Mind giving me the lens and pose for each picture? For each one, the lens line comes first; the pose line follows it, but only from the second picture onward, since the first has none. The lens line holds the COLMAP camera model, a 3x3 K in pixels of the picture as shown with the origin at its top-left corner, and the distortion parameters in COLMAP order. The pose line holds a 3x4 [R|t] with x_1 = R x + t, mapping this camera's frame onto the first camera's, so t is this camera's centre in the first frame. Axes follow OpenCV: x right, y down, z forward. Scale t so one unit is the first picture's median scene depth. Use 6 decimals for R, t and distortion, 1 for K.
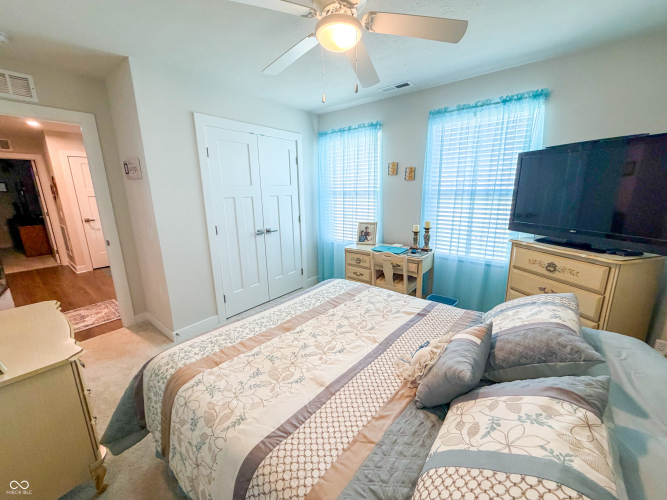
lens RADIAL K [[264.7, 0, 331.6], [0, 264.7, 251.8], [0, 0, 1]] dist [-0.001276, -0.000090]
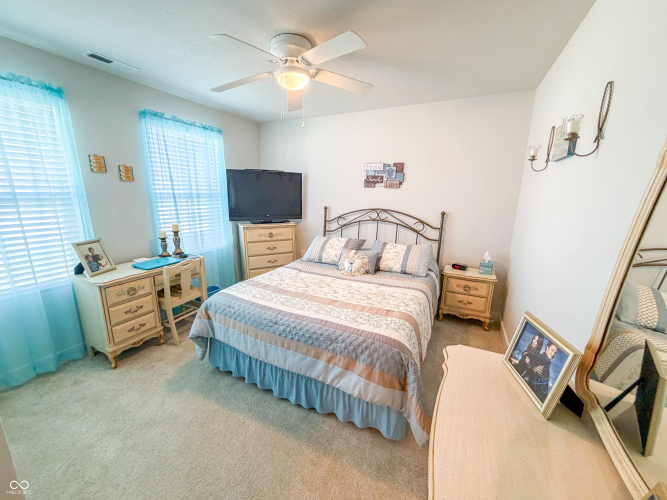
lens RADIAL K [[264.7, 0, 331.6], [0, 264.7, 251.8], [0, 0, 1]] dist [-0.001276, -0.000090]
pose [[-0.216169, -0.202659, 0.955092, -0.870649], [0.216964, 0.943792, 0.249368, -0.164620], [-0.951944, 0.261126, -0.160049, 0.742083]]
